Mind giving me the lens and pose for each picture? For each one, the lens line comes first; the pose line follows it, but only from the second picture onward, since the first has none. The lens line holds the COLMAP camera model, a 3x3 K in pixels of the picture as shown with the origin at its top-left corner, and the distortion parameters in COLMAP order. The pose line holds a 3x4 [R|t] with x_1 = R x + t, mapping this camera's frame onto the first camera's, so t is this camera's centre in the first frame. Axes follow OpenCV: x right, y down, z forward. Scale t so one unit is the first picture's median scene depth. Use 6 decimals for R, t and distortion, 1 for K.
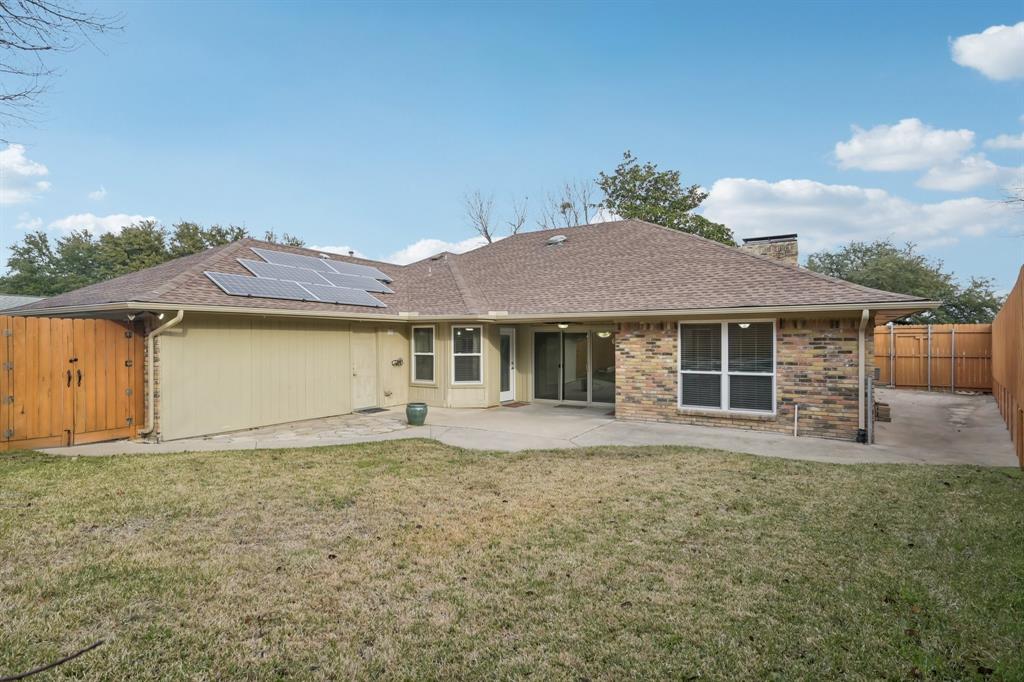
lens RADIAL K [[507.2, 0, 512.0], [0, 507.2, 341.0], [0, 0, 1]] dist [0.003339, 0.000917]
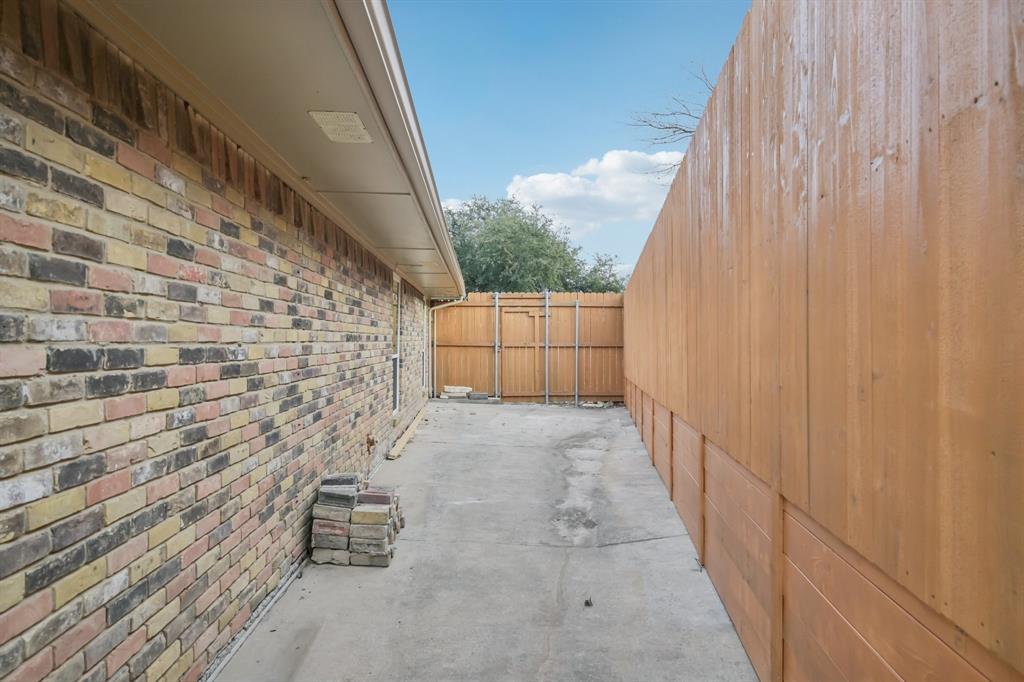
lens RADIAL K [[623.5, 0, 512.0], [0, 623.5, 341.0], [0, 0, 1]] dist [-0.000527, -0.000007]
pose [[0.823925, -0.000704, 0.566698, 0.369825], [-0.000504, 0.999998, 0.001974, 0.022724], [-0.566699, -0.001912, 0.823923, 0.417921]]
